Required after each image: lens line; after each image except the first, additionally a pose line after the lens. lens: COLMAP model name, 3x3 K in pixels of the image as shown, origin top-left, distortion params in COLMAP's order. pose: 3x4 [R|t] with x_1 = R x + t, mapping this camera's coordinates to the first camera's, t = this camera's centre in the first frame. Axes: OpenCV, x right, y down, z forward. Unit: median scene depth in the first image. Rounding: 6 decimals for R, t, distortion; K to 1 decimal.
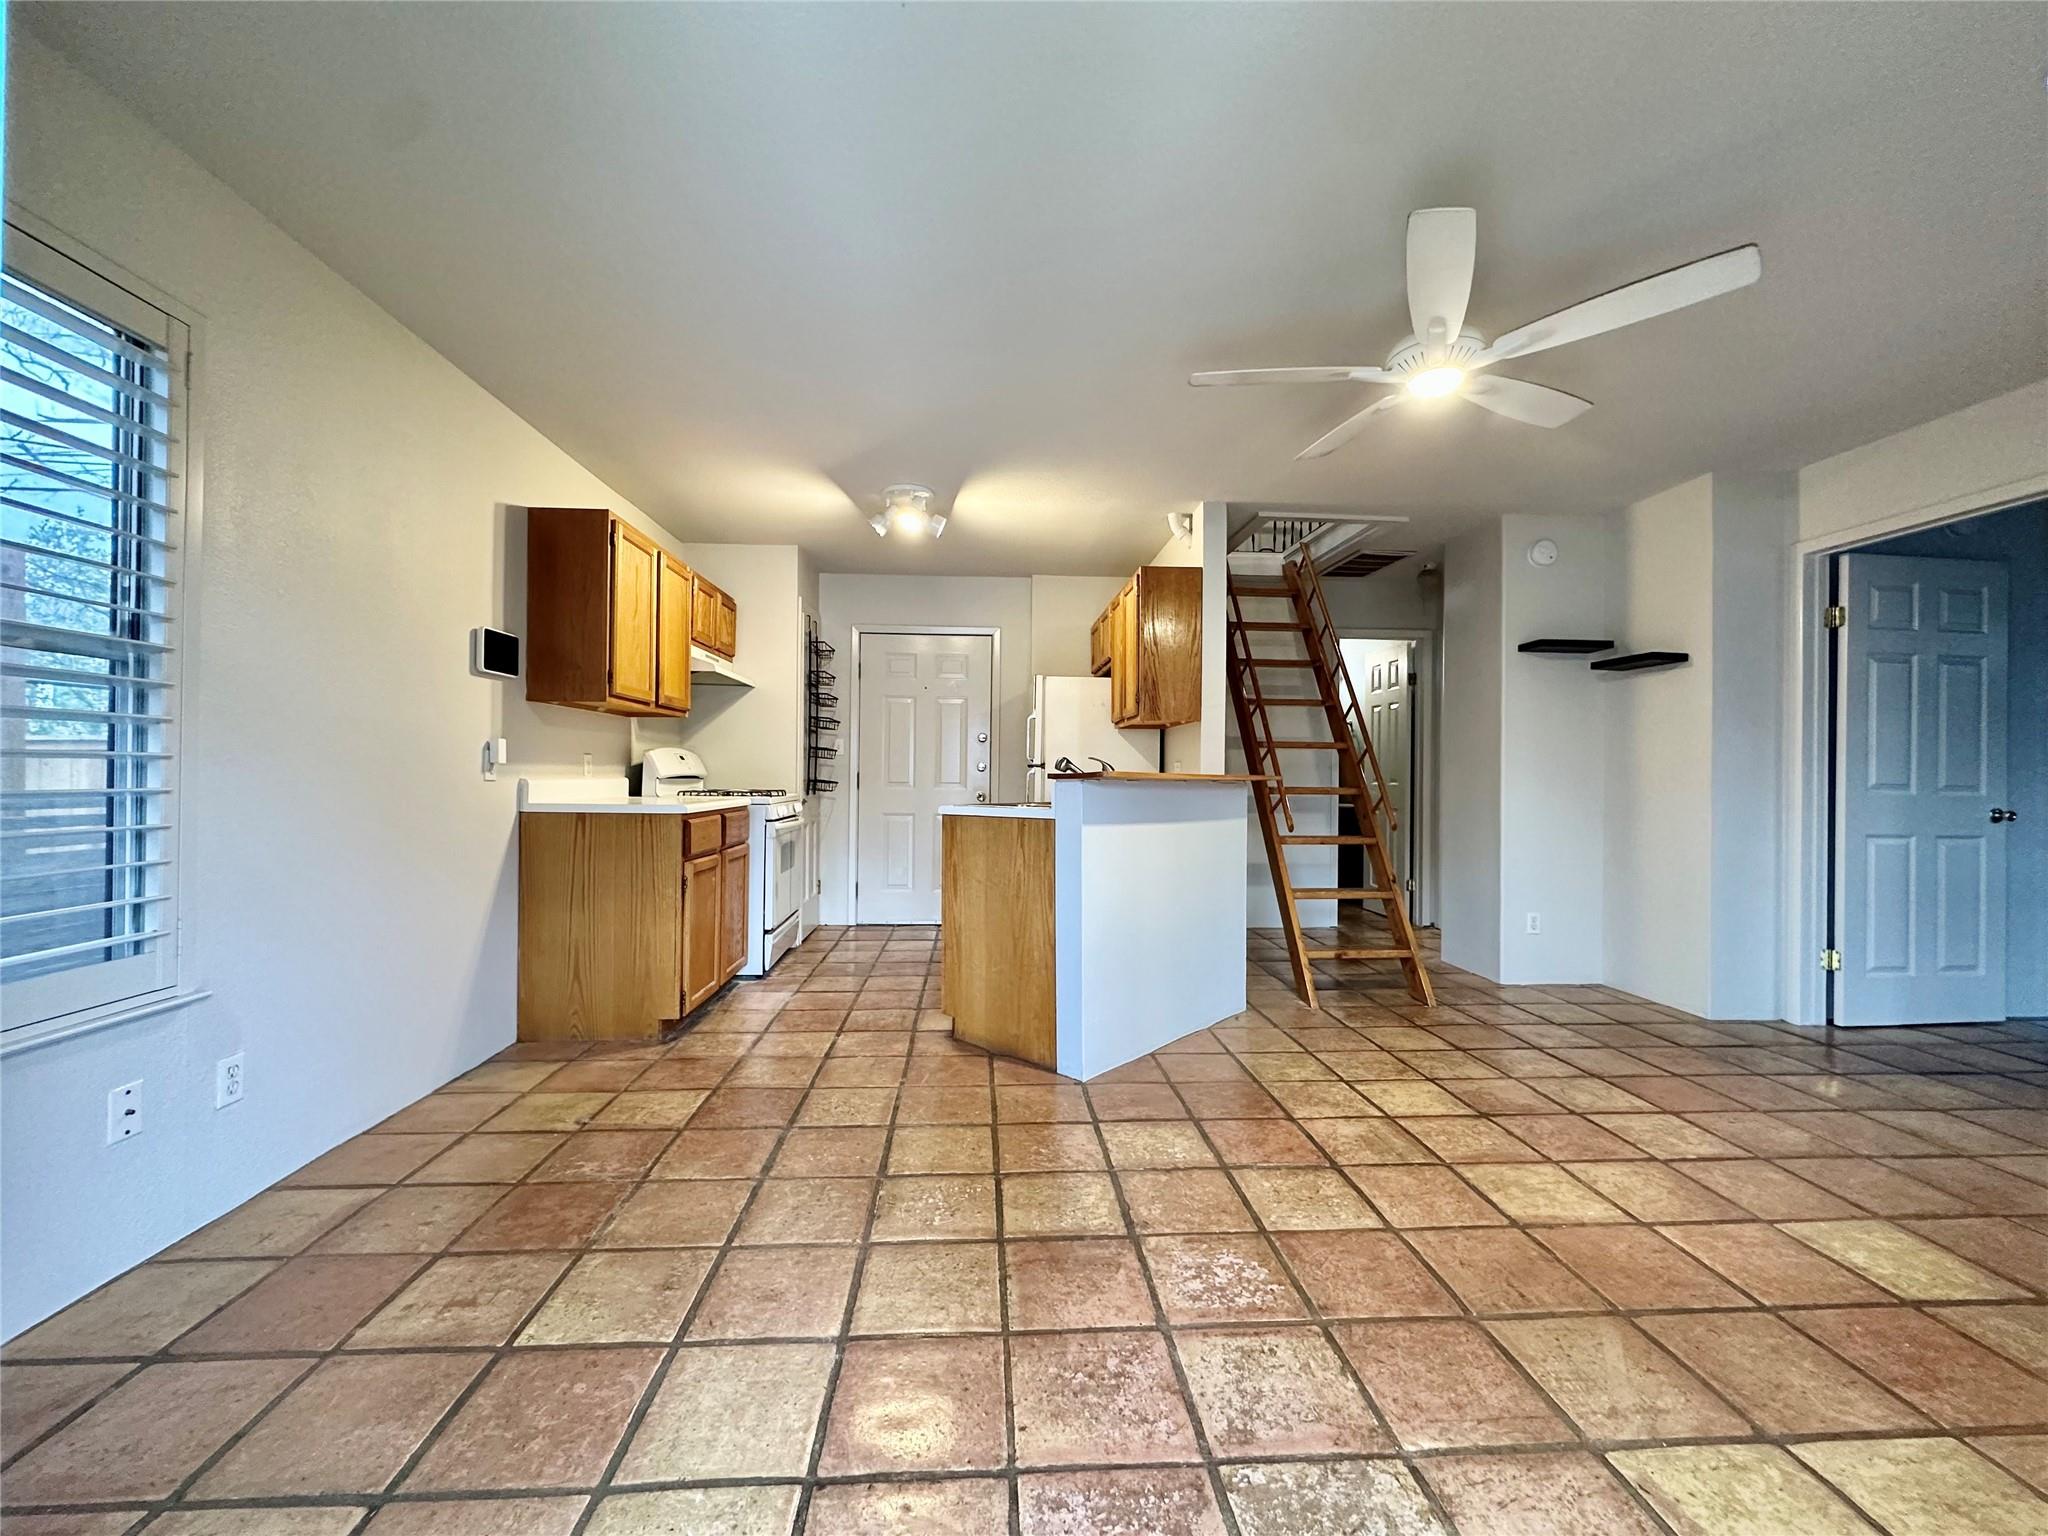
lens RADIAL K [[816.8, 0, 1023.1], [0, 816.8, 770.3], [0, 0, 1]] dist [-0.001018, -0.000296]
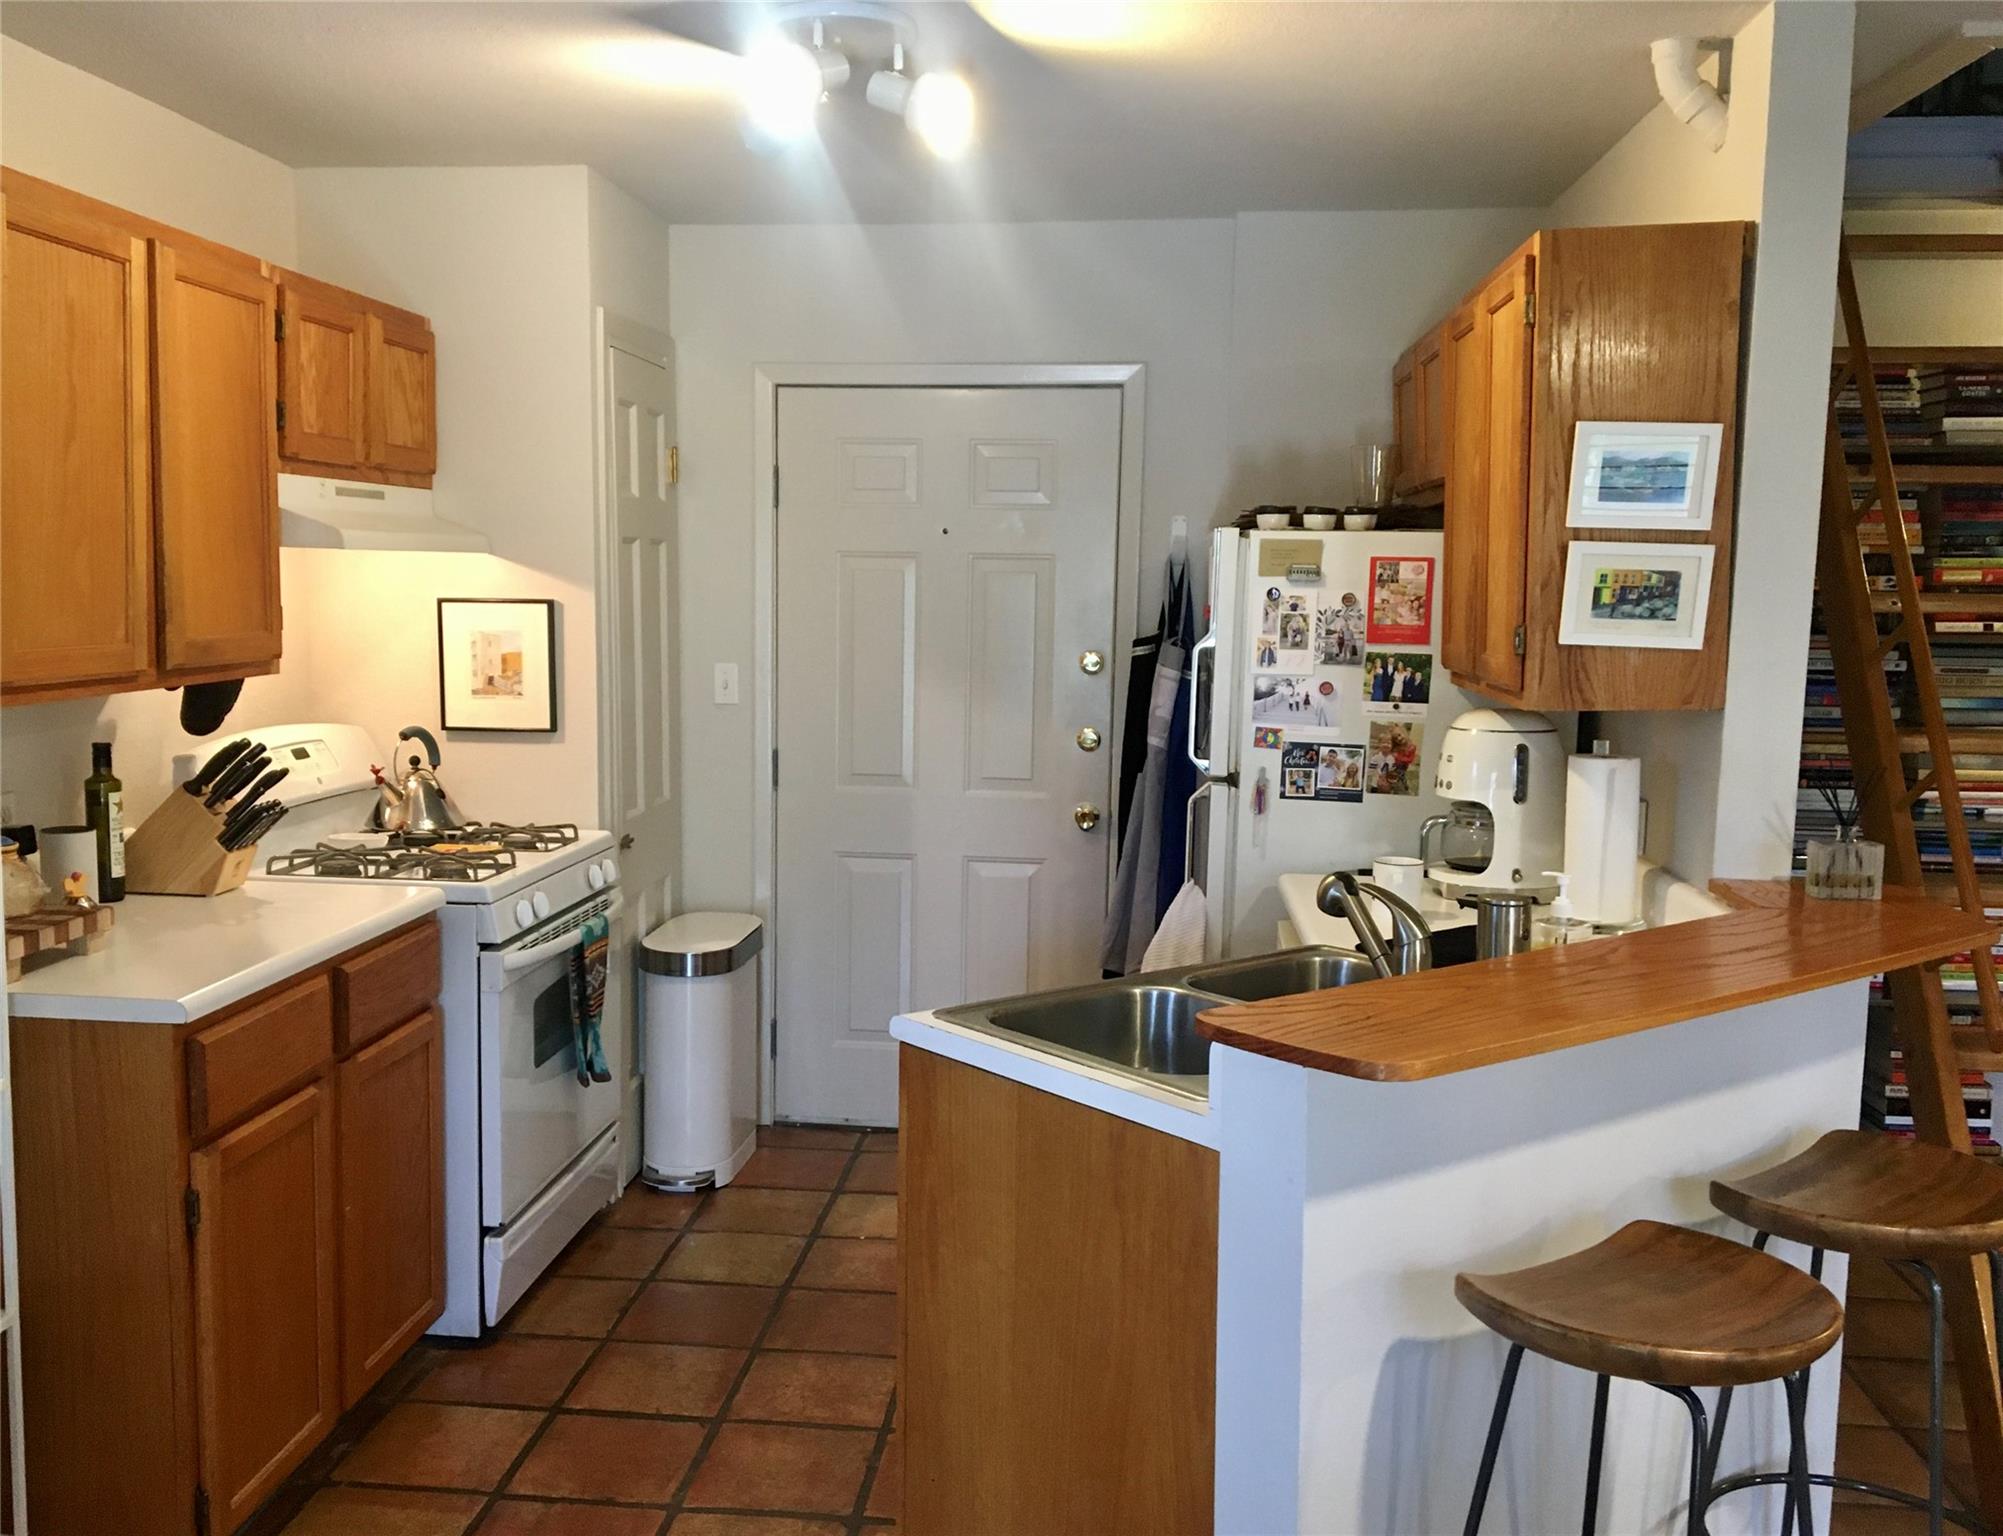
lens RADIAL K [[1802.7, 0, 927.5], [0, 1802.7, 799.7], [0, 0, 1]] dist [0.009771, 0.000234]
pose [[0.983394, 0.026658, -0.179517, 0.036220], [-0.003904, 0.992032, 0.125926, -0.112399], [0.181443, -0.123134, 0.975662, 0.233353]]
